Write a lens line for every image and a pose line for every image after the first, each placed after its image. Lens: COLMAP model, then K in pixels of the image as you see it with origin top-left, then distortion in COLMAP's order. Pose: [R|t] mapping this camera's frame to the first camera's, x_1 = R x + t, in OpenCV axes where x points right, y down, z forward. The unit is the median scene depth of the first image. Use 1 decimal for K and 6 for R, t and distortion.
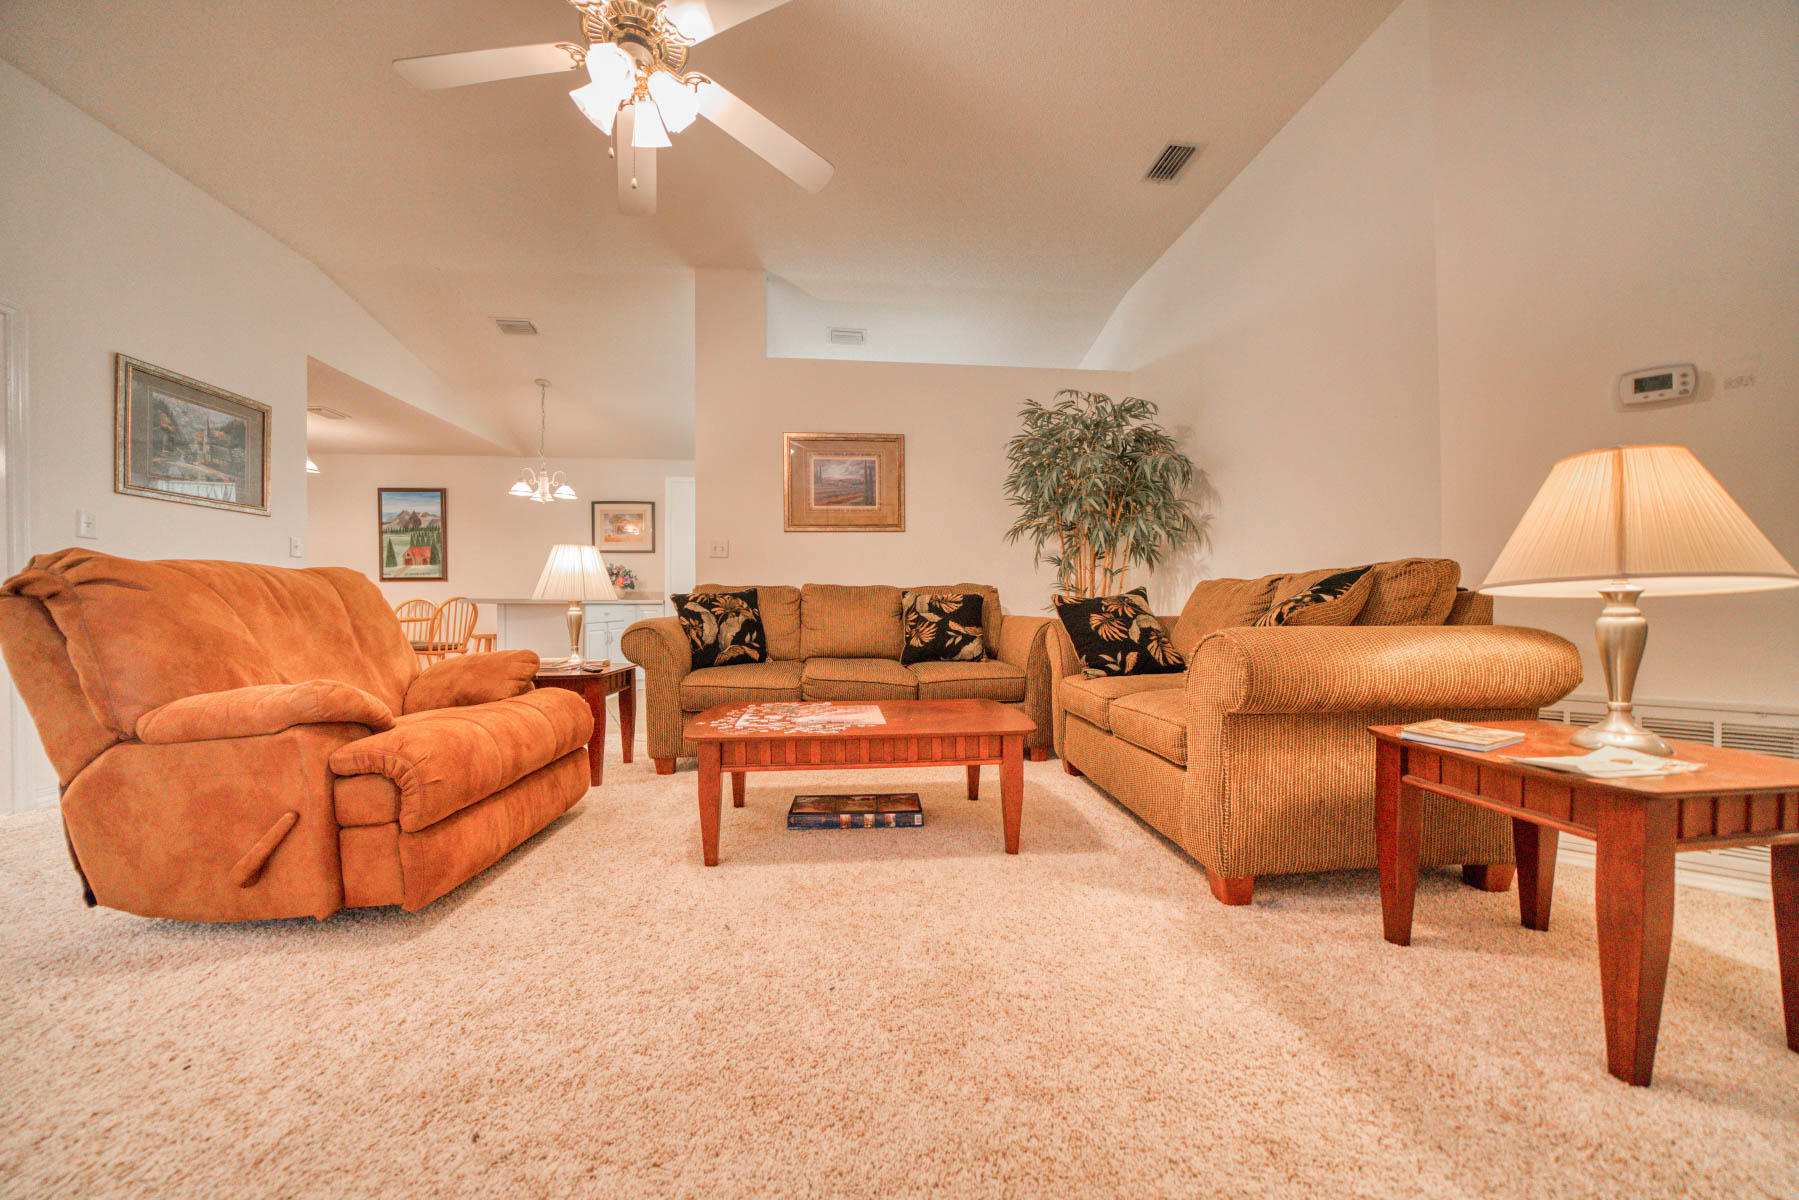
lens RADIAL K [[618.6, 0, 897.0], [0, 618.6, 611.4], [0, 0, 1]] dist [-0.022988, 0.000030]
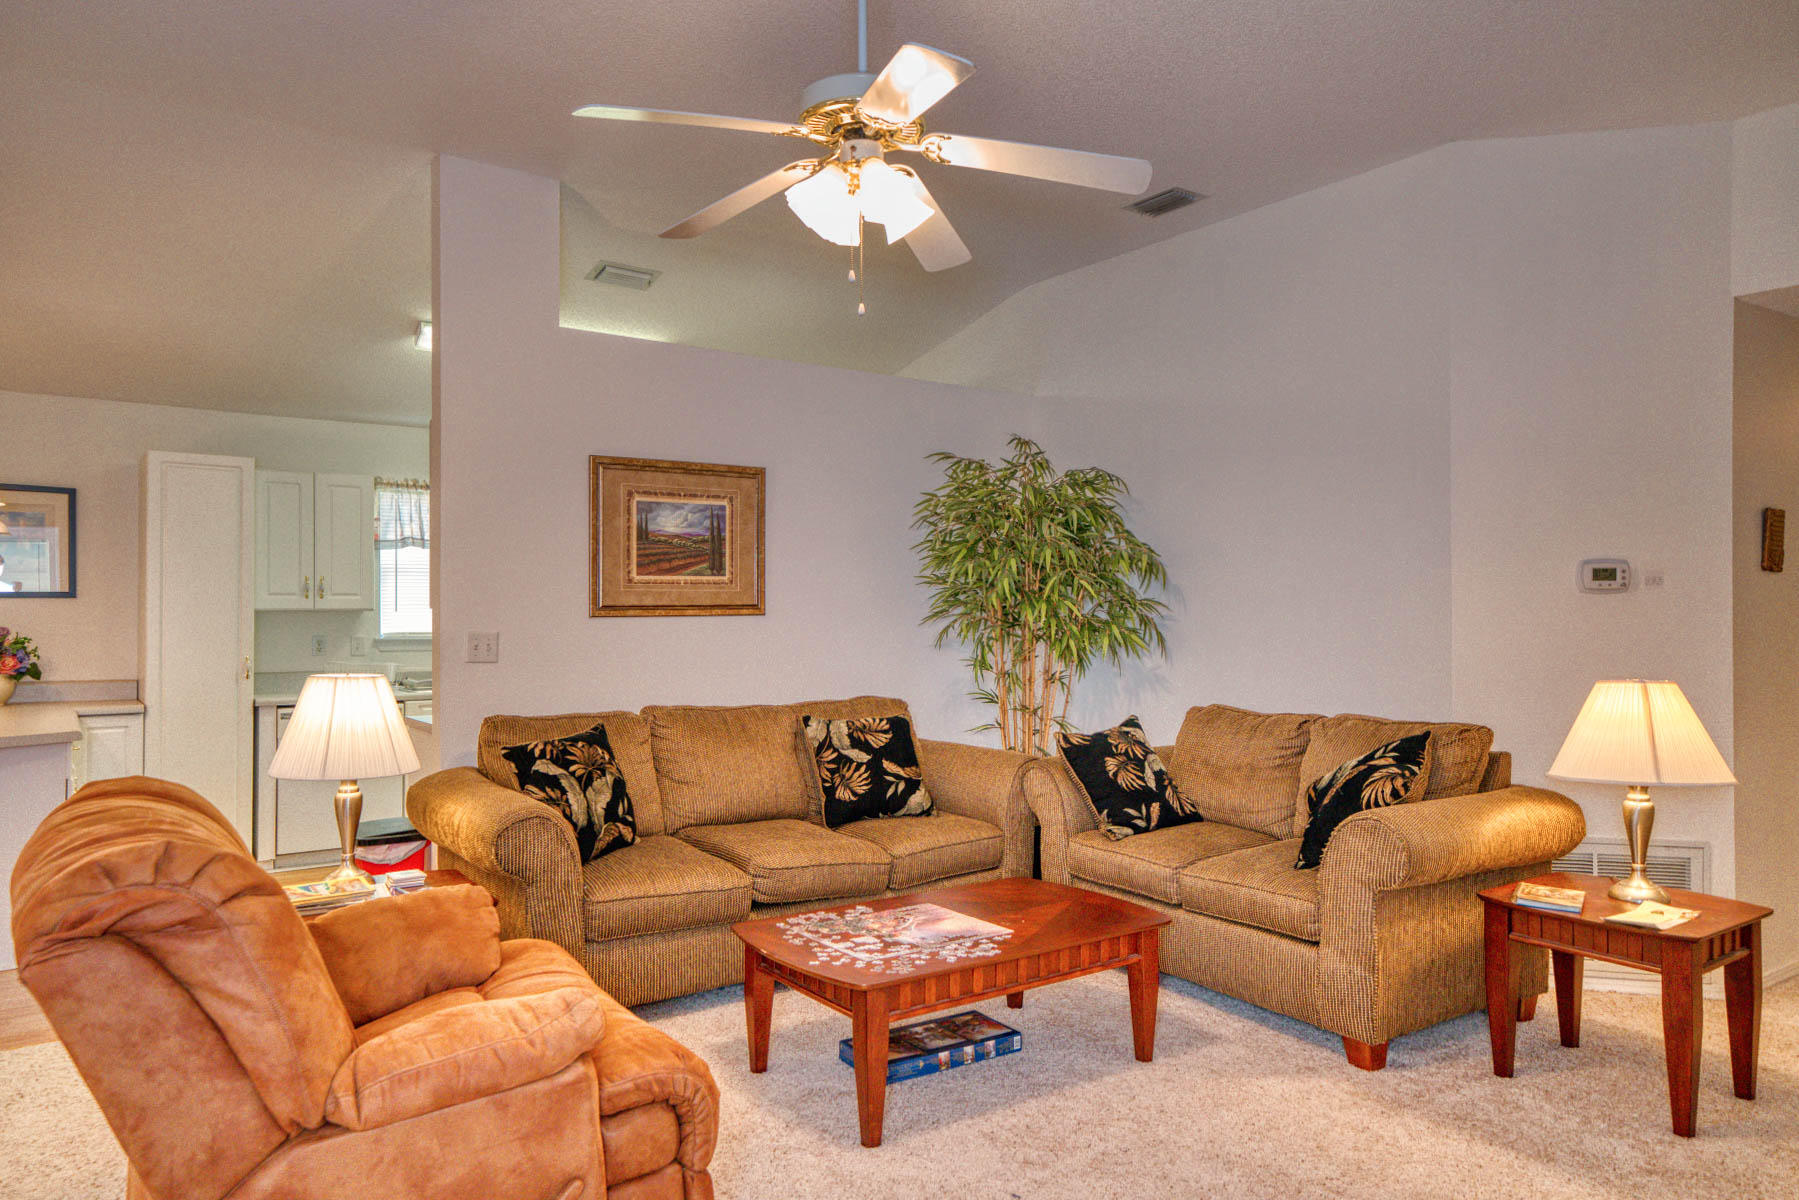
lens RADIAL K [[1179.2, 0, 894.2], [0, 1179.2, 608.2], [0, 0, 1]] dist [0.027125, 0.002477]
pose [[0.869428, 0.006097, 0.494022, -0.591394], [0.000484, 0.999913, -0.013194, -0.145367], [-0.494059, 0.011710, 0.869349, -0.194146]]
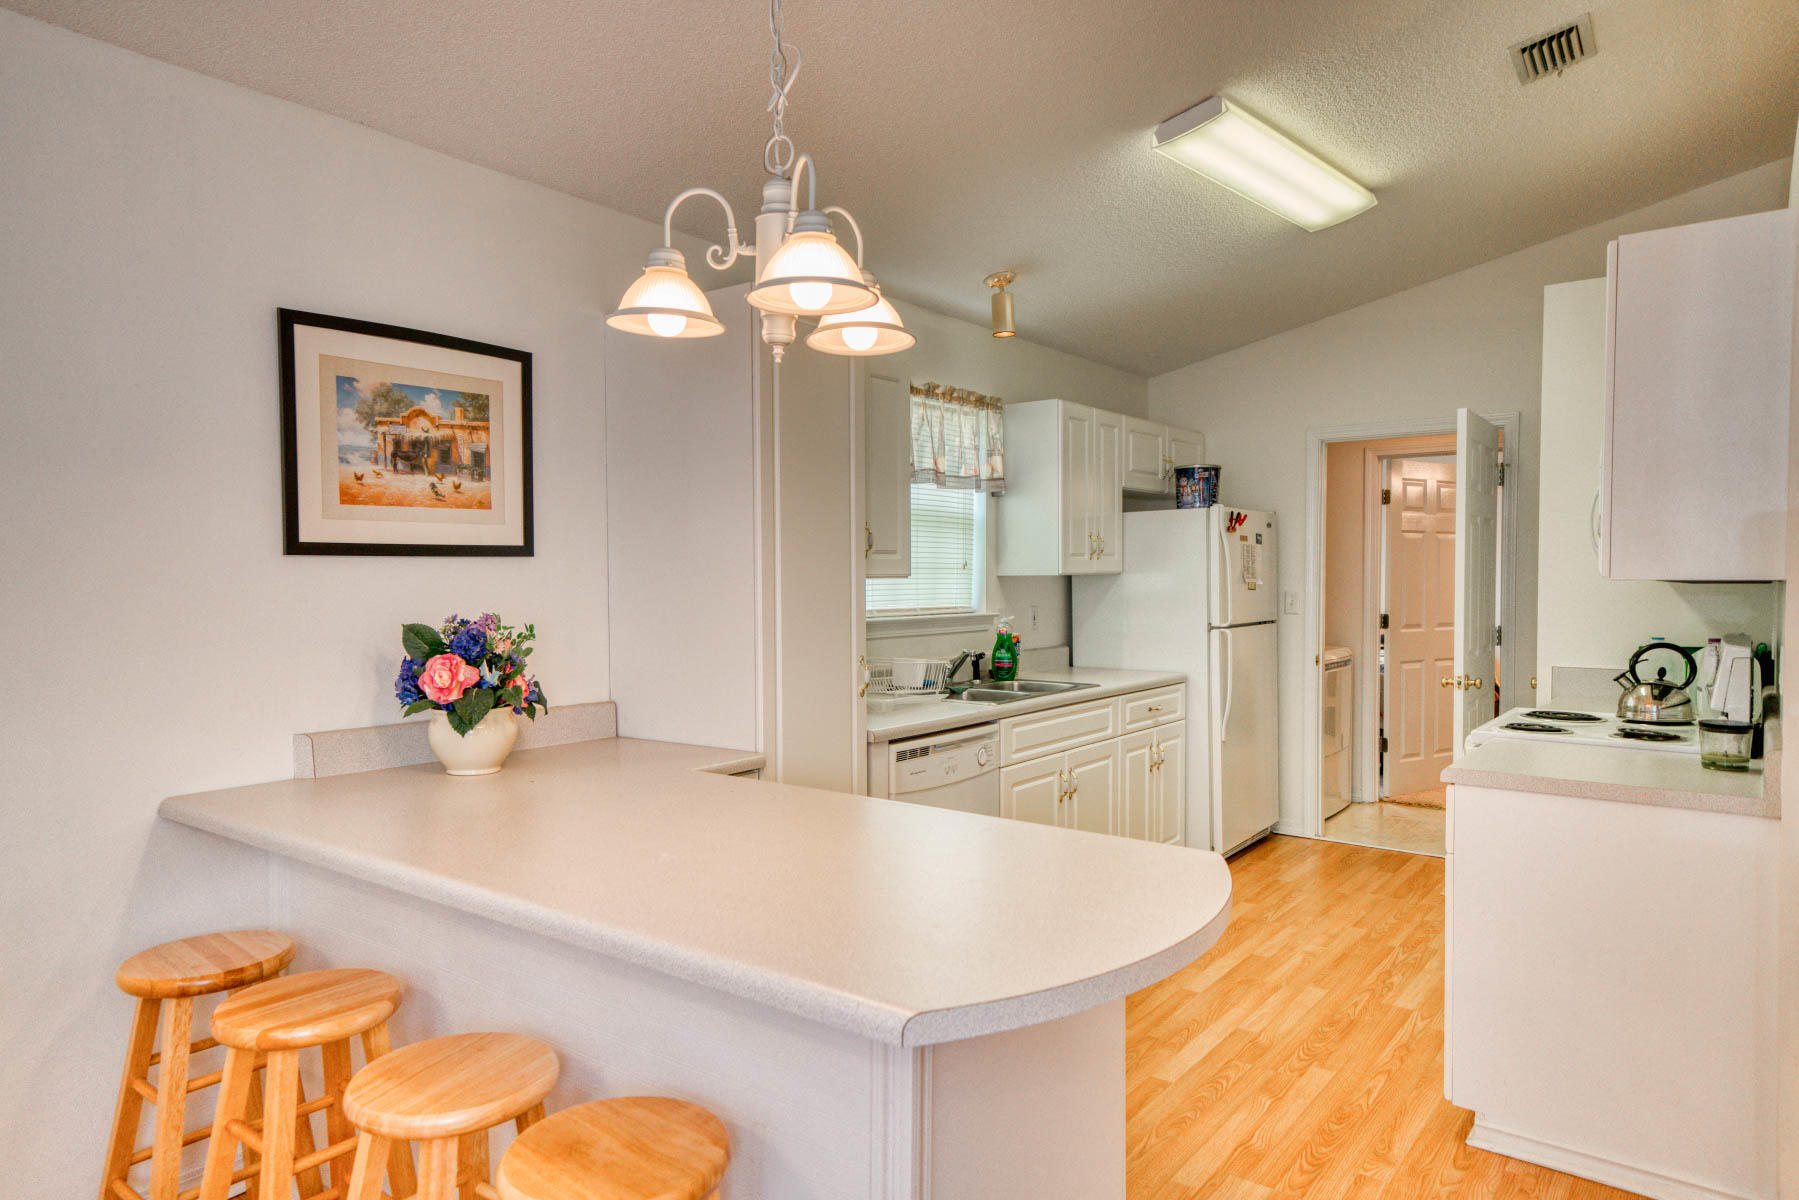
lens RADIAL K [[1128.3, 0, 899.5], [0, 1128.3, 600.0], [0, 0, 1]] dist [0.006566, -0.000049]
pose [[0.673090, -0.016817, 0.739369, -1.245871], [0.009493, 0.999856, 0.014100, -0.160993], [-0.739500, -0.002472, 0.673152, 1.136399]]
